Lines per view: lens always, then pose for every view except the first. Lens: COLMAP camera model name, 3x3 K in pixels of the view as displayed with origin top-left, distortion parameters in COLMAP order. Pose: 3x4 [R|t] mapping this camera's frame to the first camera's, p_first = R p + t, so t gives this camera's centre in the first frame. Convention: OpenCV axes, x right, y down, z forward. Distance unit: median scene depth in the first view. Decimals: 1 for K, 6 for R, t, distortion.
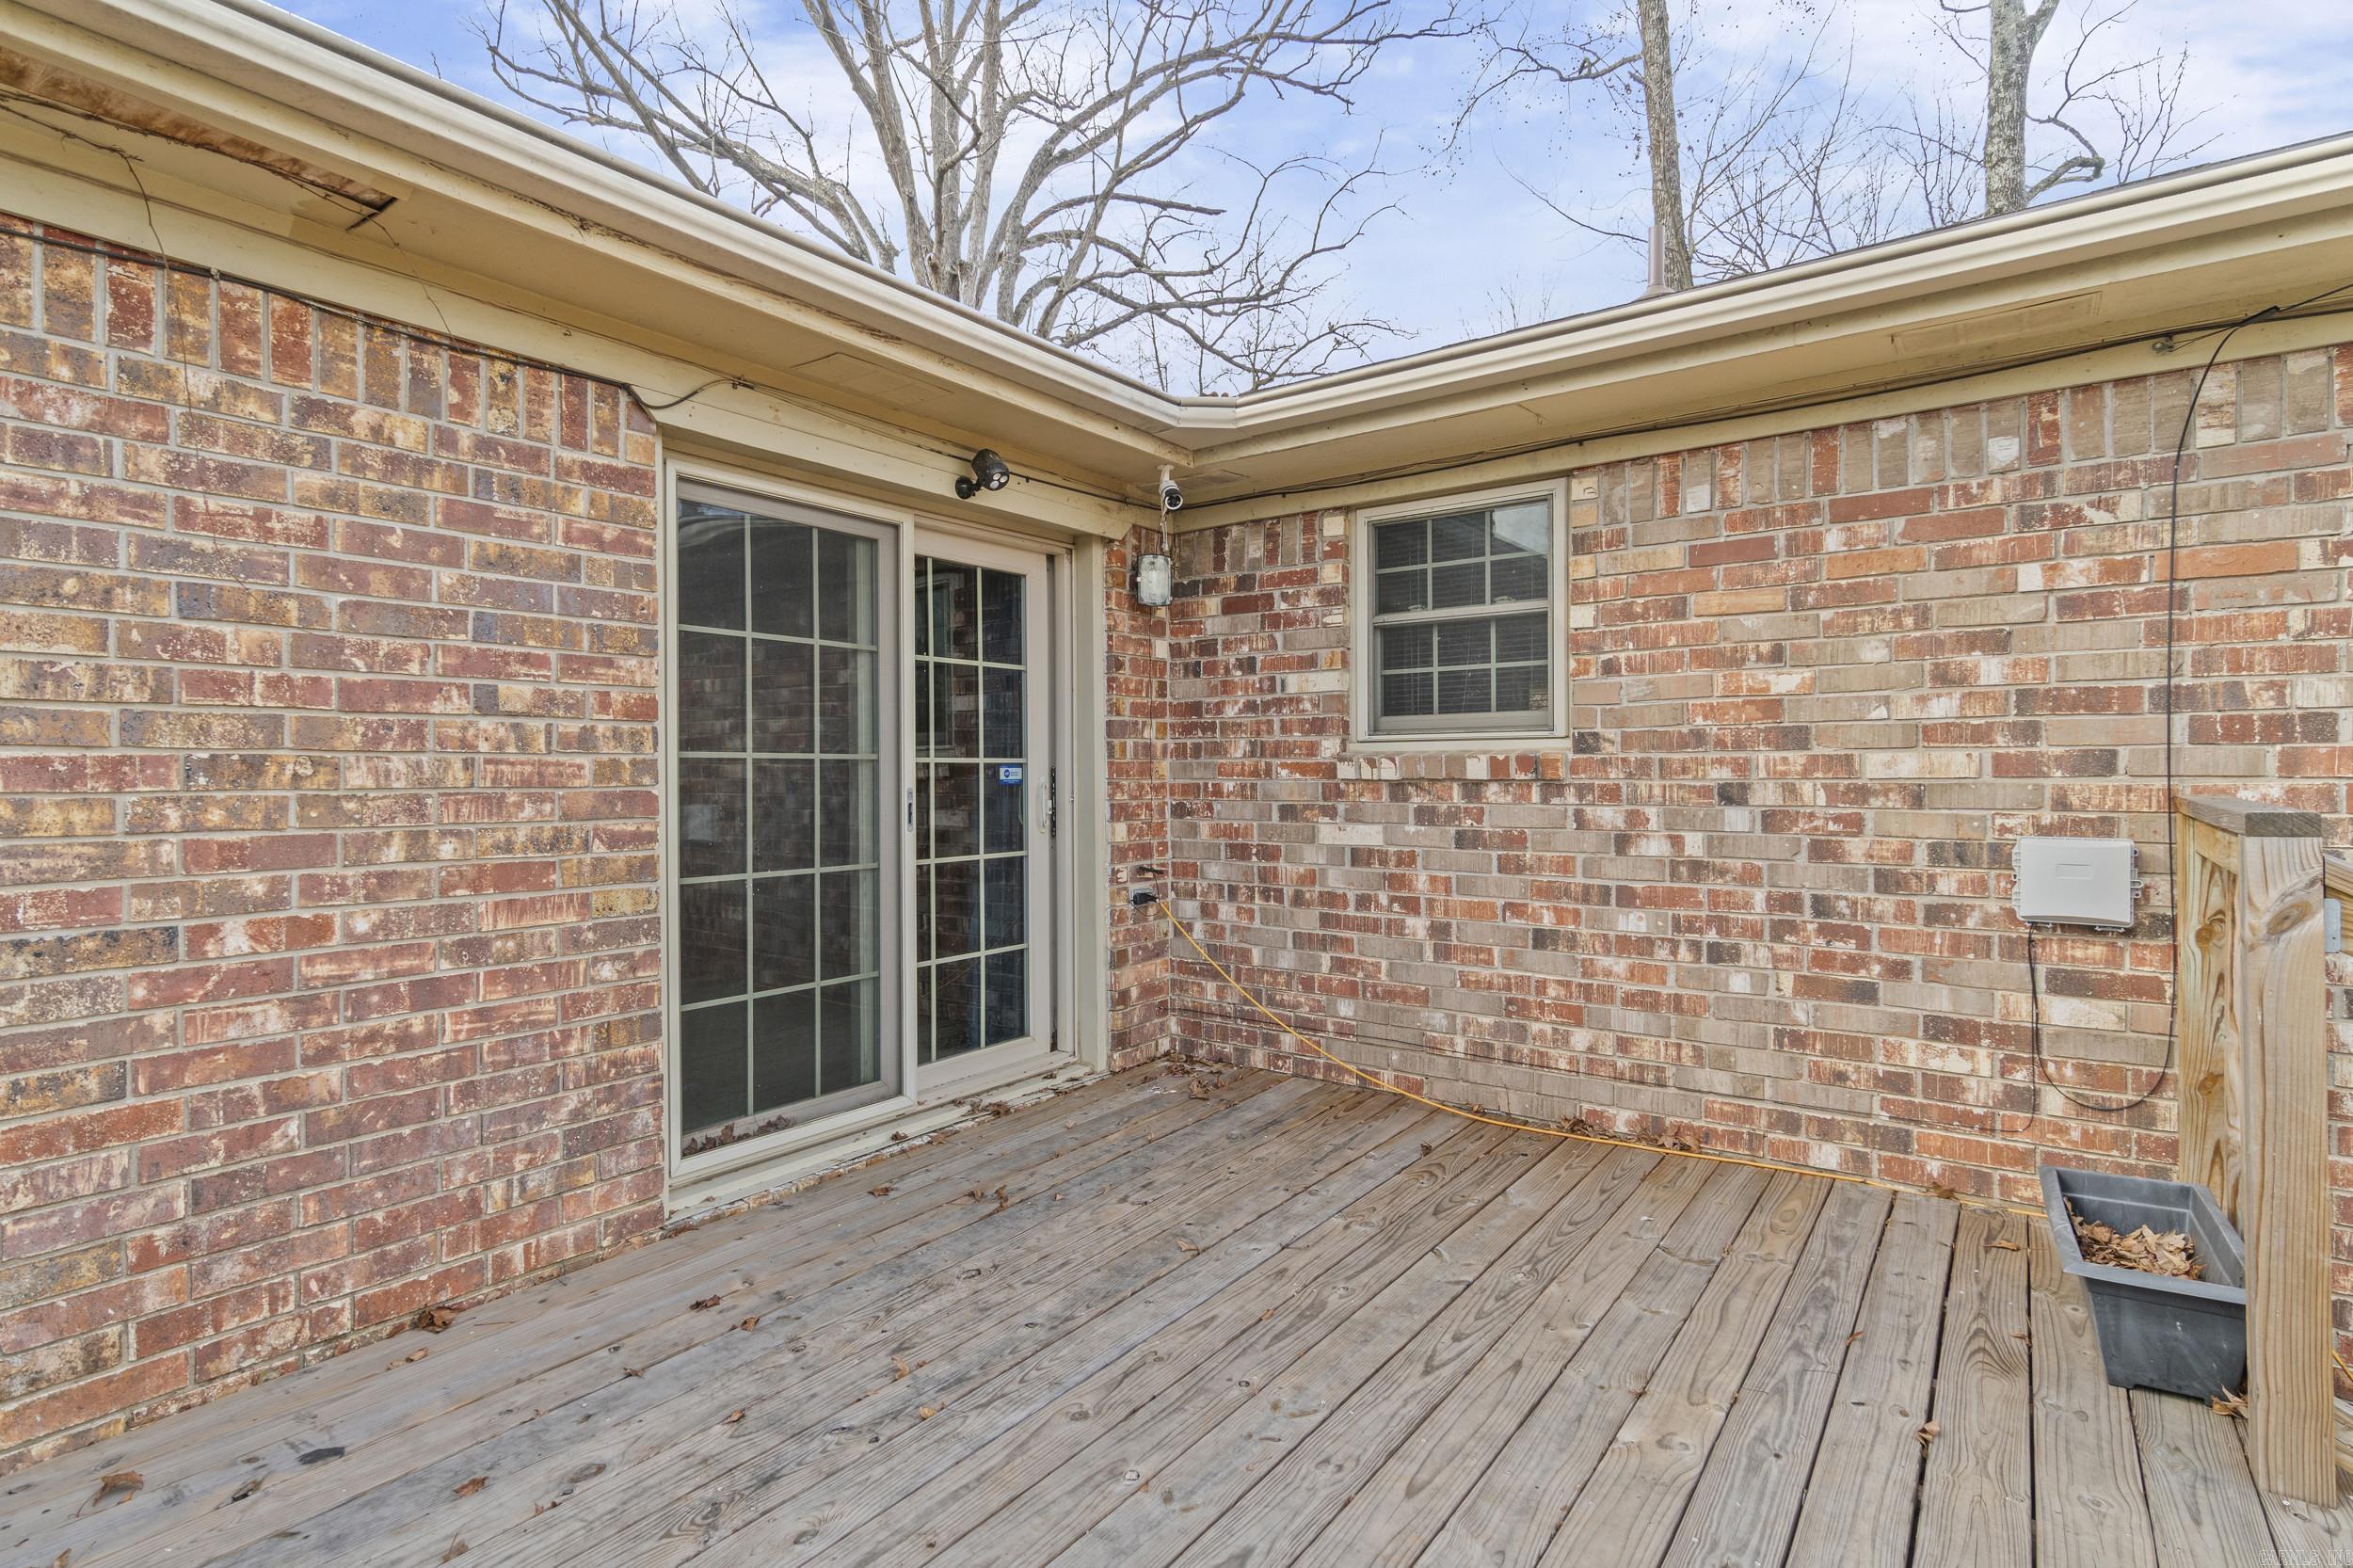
lens RADIAL K [[1172.9, 0, 1169.9], [0, 1172.9, 788.6], [0, 0, 1]] dist [0.002027, 0.000036]
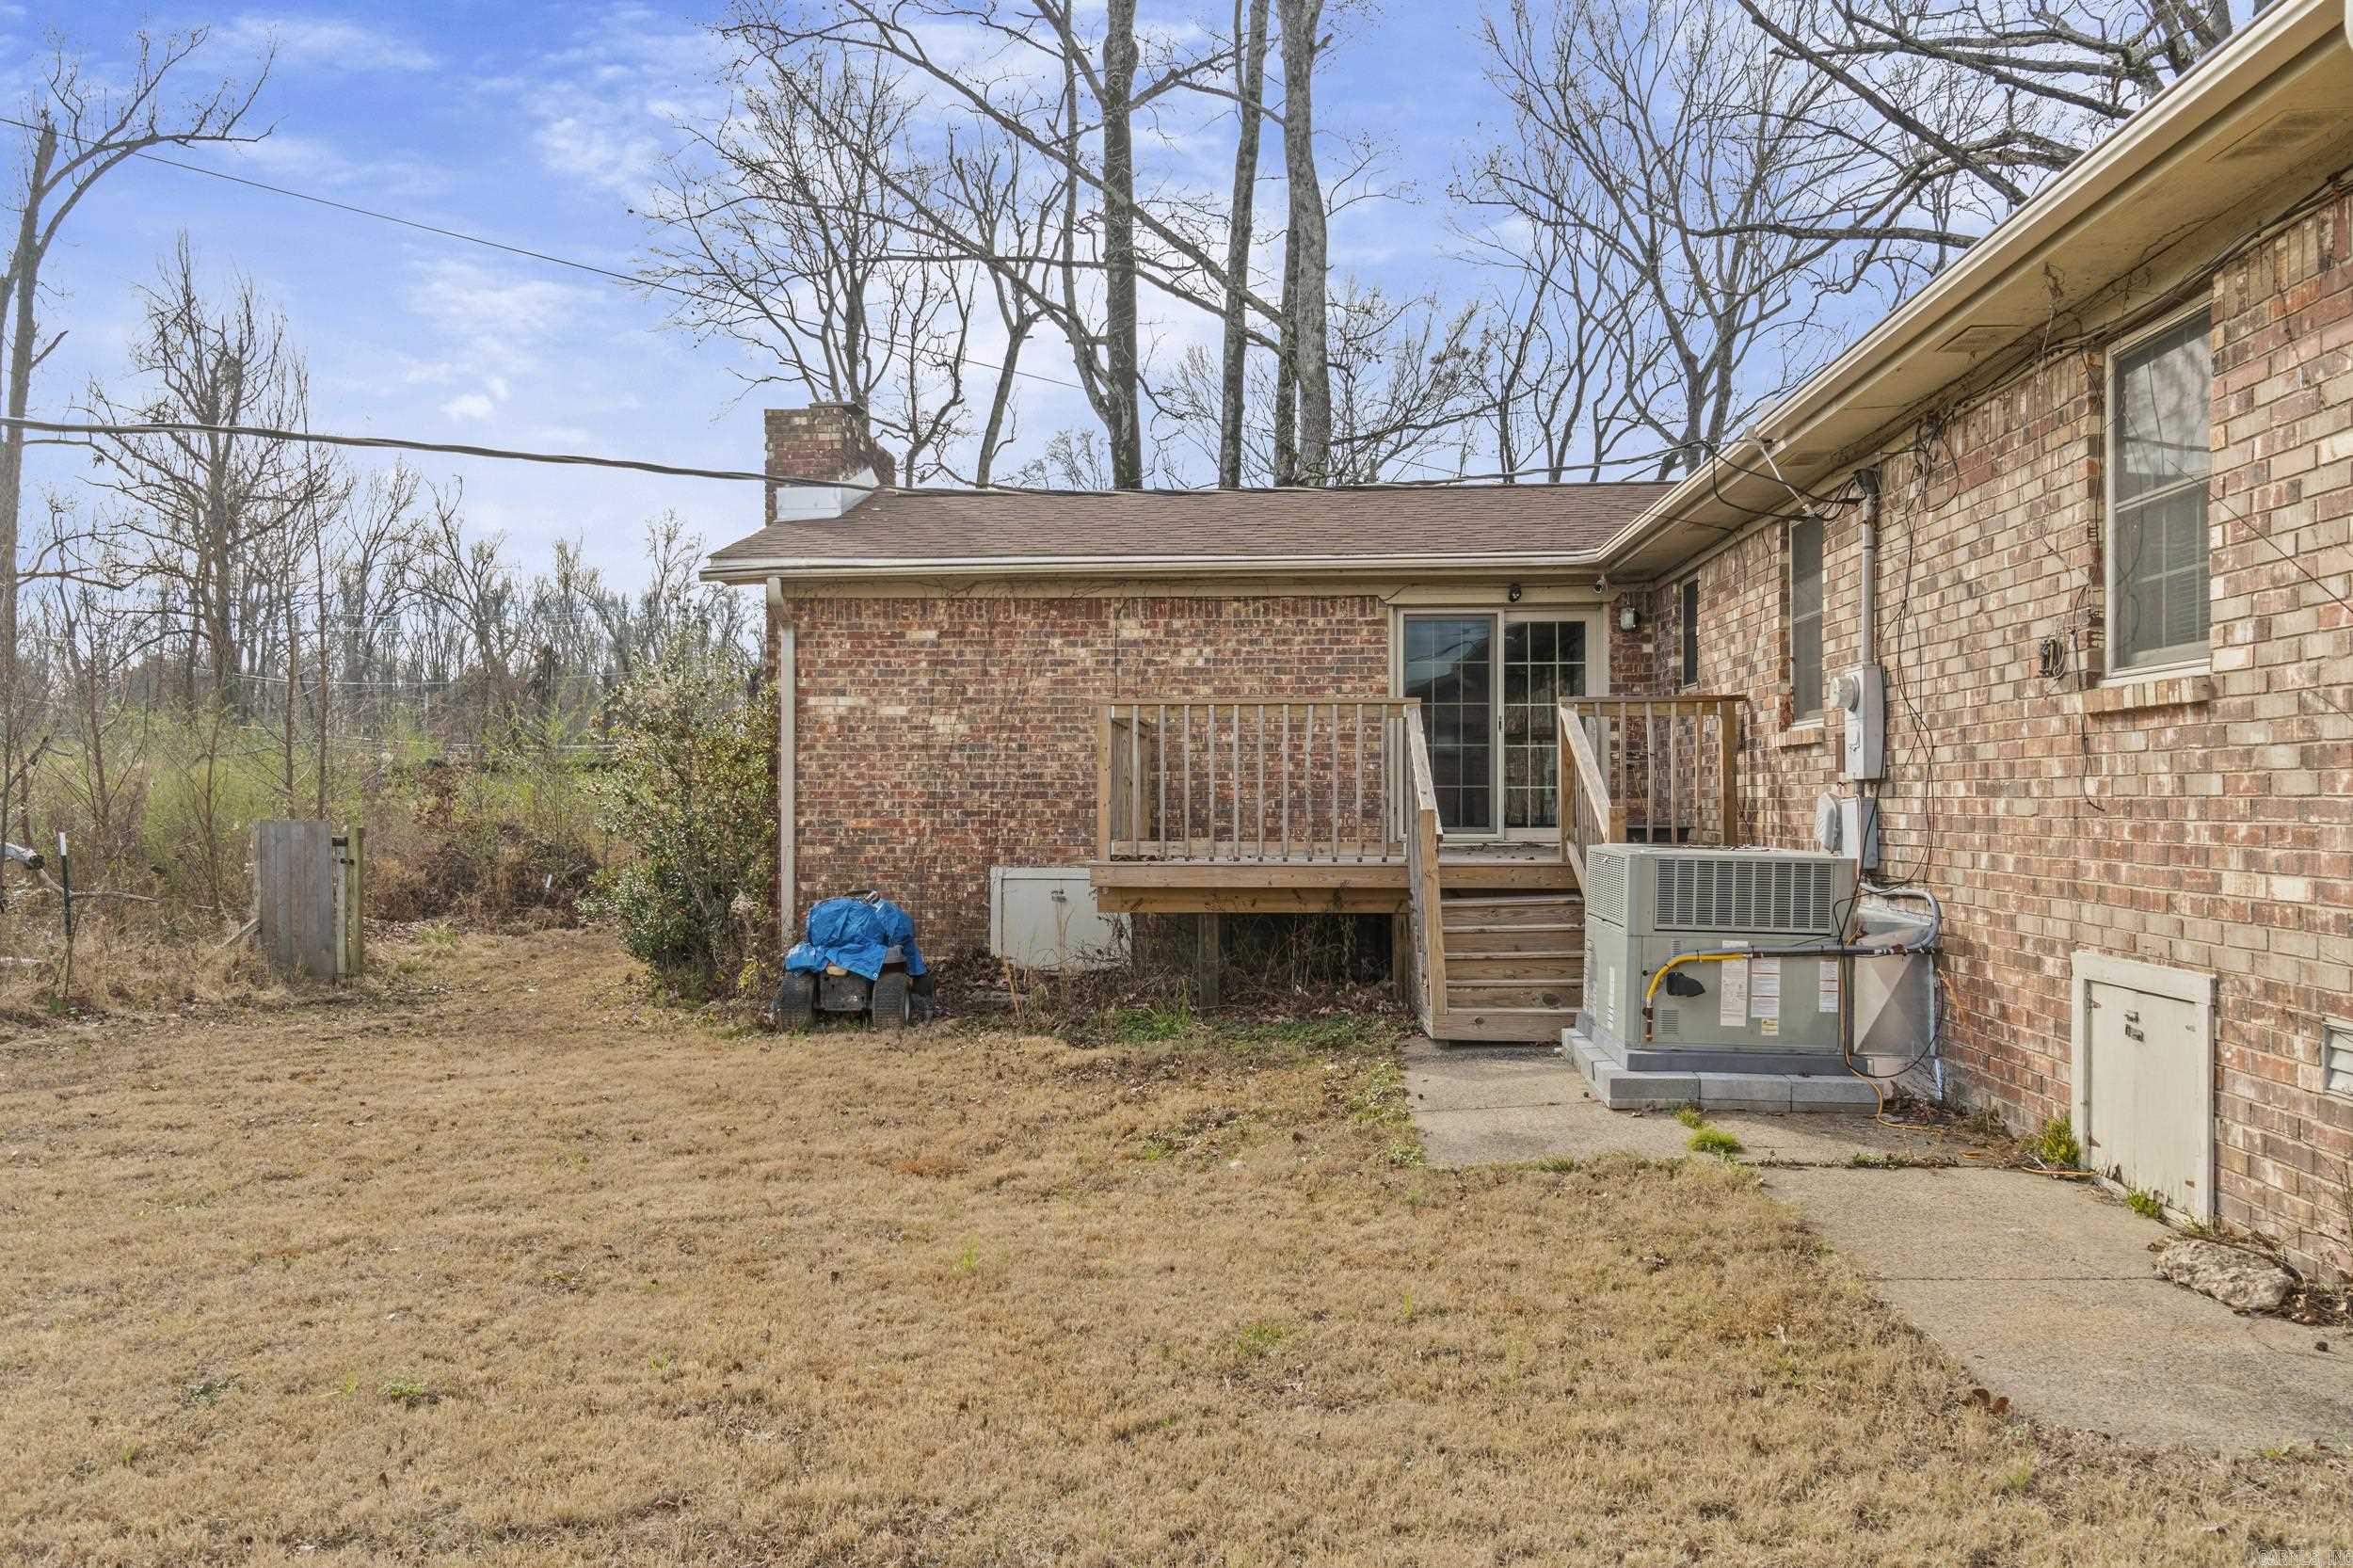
lens RADIAL K [[1832.6, 0, 1176.6], [0, 1832.6, 796.1], [0, 0, 1]] dist [-0.016169, -0.003631]
pose [[0.526981, 0.002843, -0.849872, 3.270158], [-0.012503, 0.999912, -0.004408, 0.235484], [0.849785, 0.012949, 0.526970, -1.997879]]
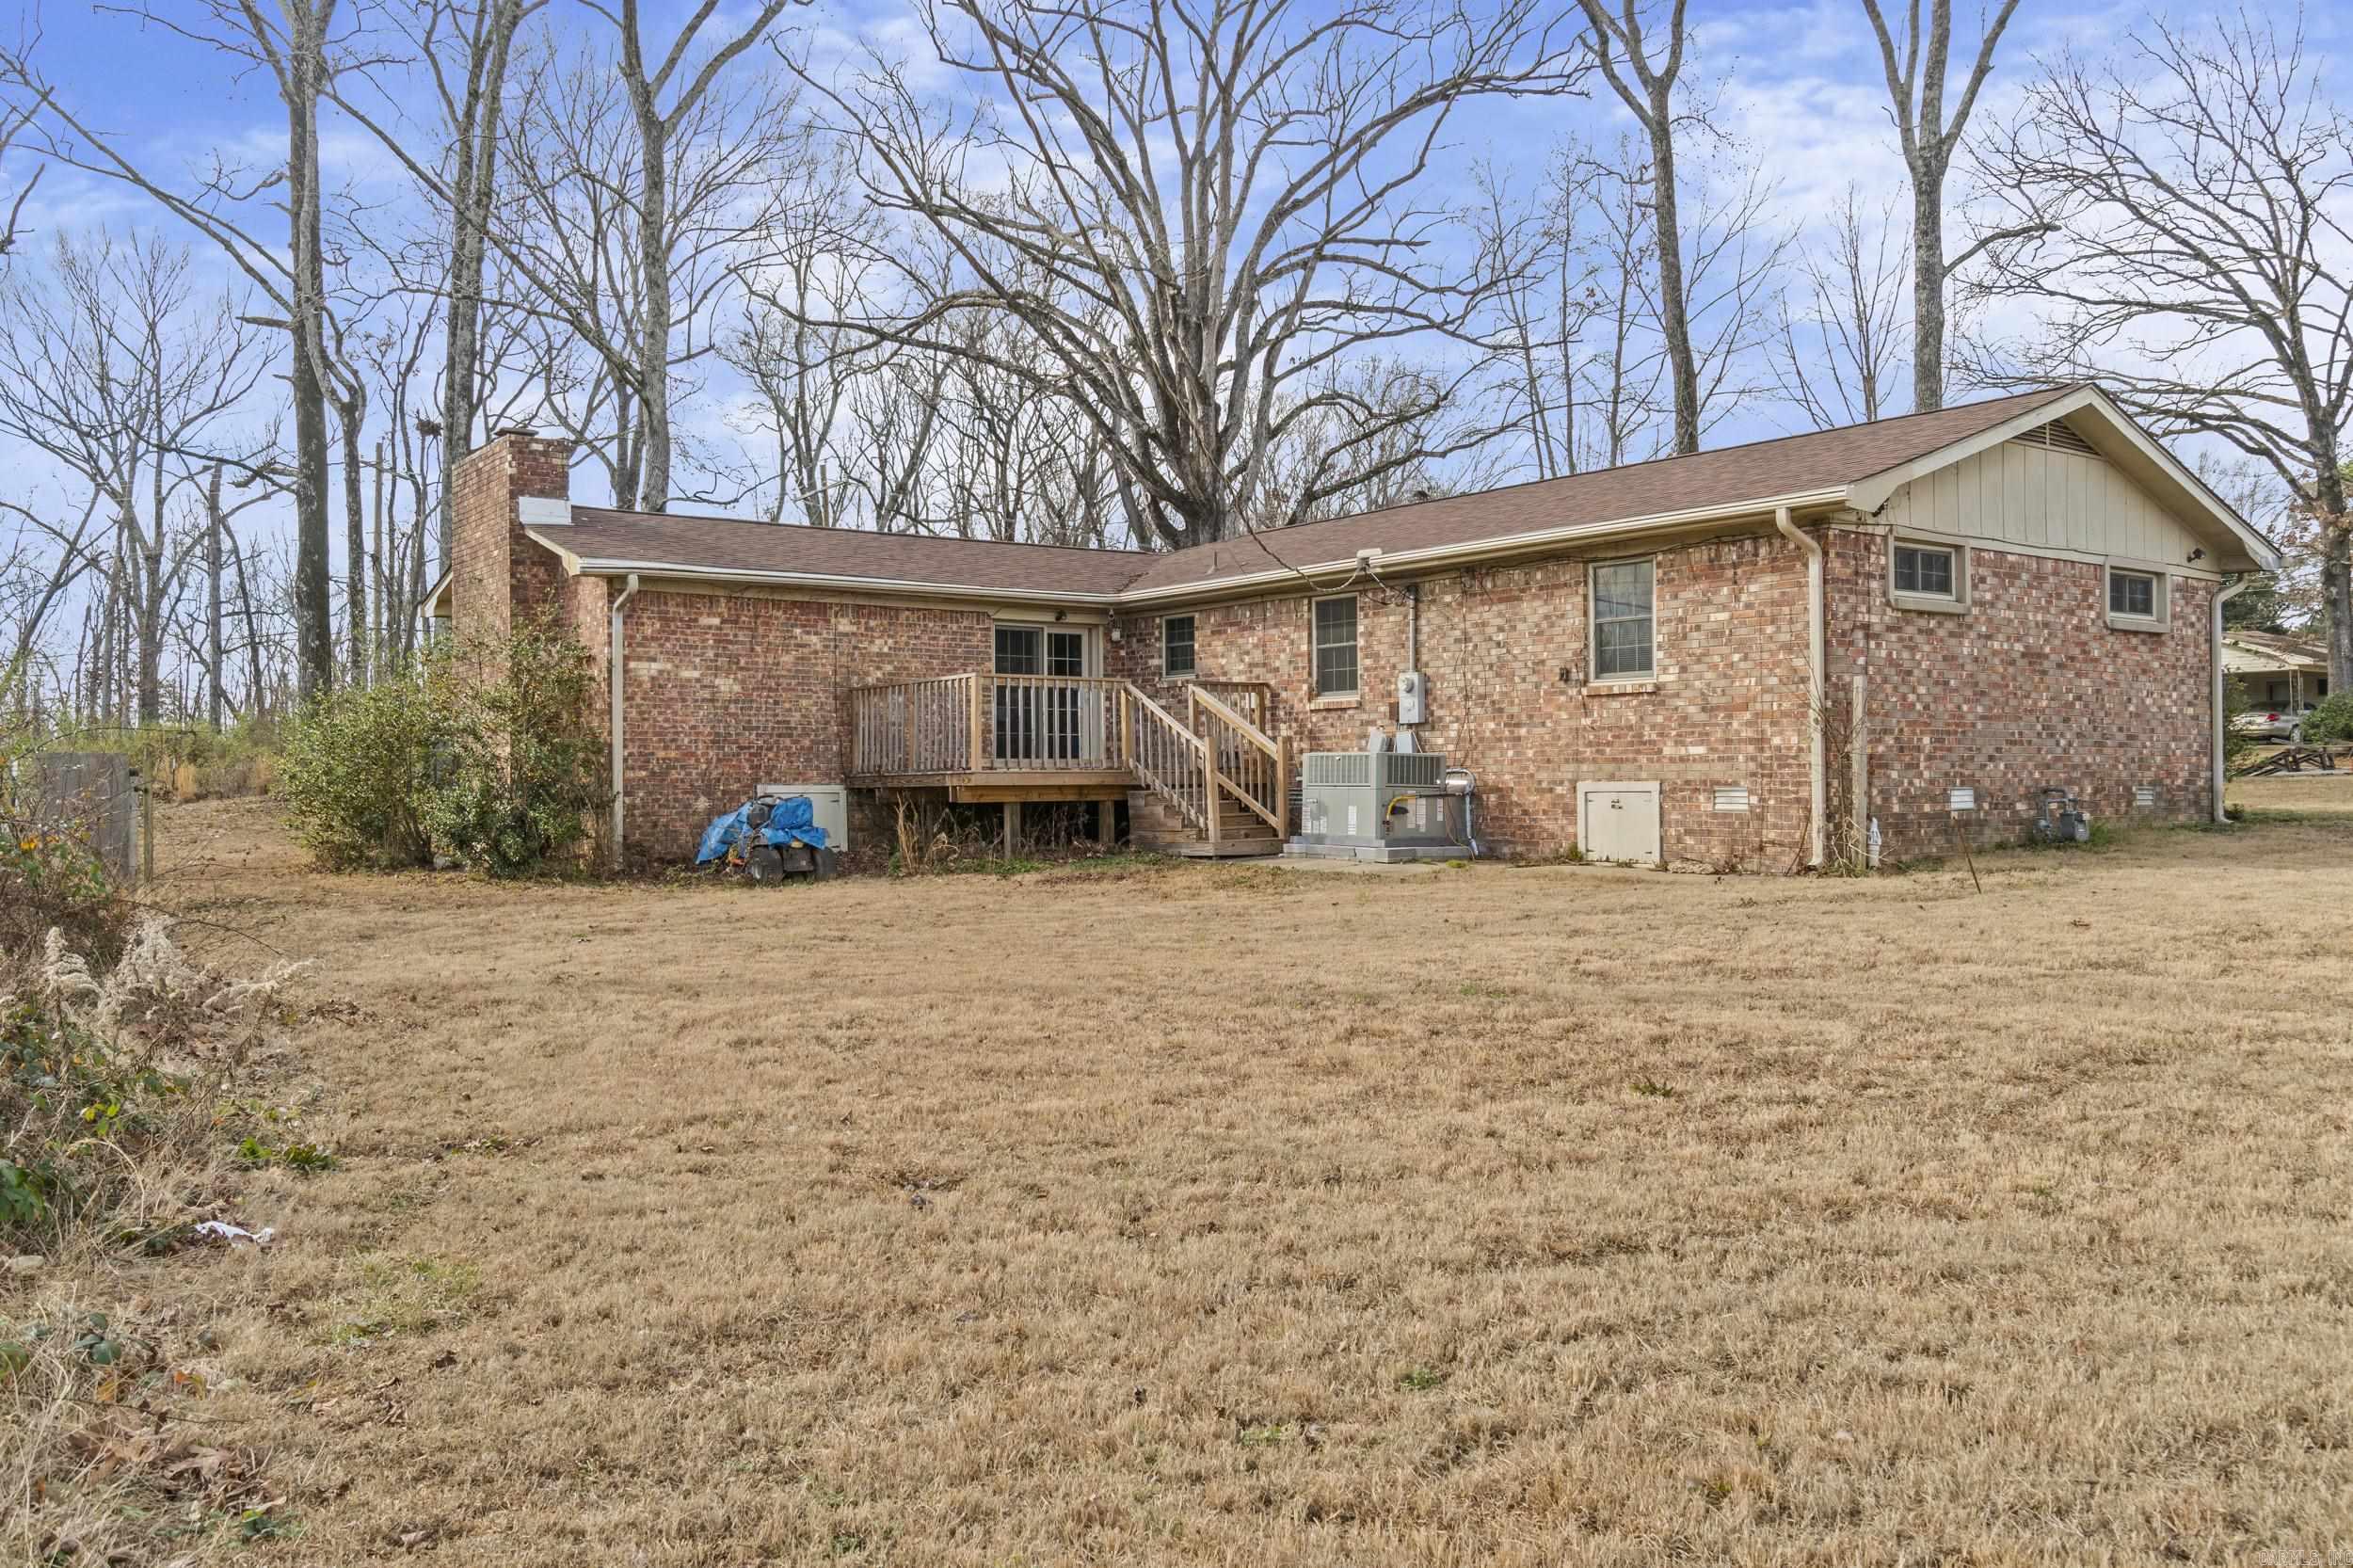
lens RADIAL K [[1832.6, 0, 1178.6], [0, 1832.6, 779.4], [0, 0, 1]] dist [-0.016169, -0.003631]
pose [[0.957644, -0.001150, -0.287954, 2.462700], [-0.002311, 0.999929, -0.011677, 0.458548], [0.287947, 0.011847, 0.957573, -5.969647]]
